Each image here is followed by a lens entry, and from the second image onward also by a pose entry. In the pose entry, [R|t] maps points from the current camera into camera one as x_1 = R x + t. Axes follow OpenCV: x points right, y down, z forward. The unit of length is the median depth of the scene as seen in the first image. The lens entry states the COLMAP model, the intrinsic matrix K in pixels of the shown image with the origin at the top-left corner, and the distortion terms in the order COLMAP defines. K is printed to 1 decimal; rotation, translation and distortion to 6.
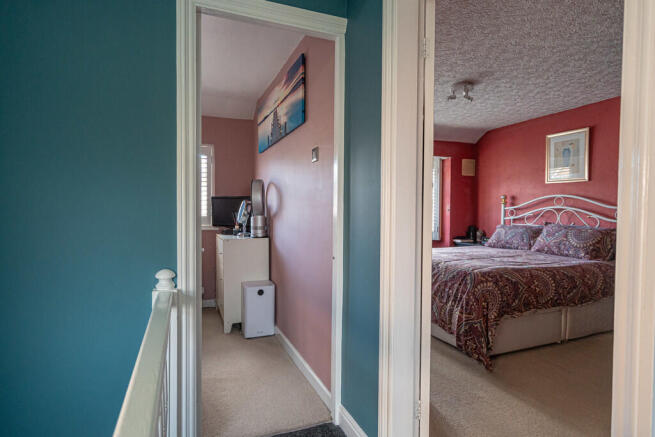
lens RADIAL K [[355.6, 0, 327.5], [0, 355.6, 218.5], [0, 0, 1]] dist [-0.000106, -0.000009]
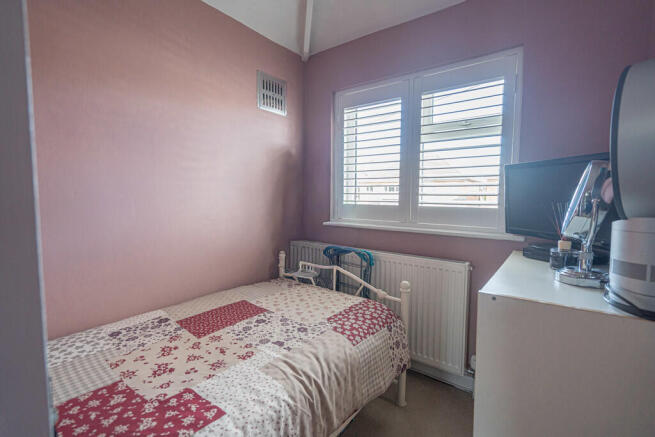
lens RADIAL K [[302.1, 0, 327.5], [0, 302.1, 218.5], [0, 0, 1]] dist [0.000973, 0.000305]
pose [[0.526494, 0.059308, -0.848108, -0.132802], [-0.022205, 0.998183, 0.056018, -0.014026], [0.849889, -0.010661, 0.526854, 0.680220]]
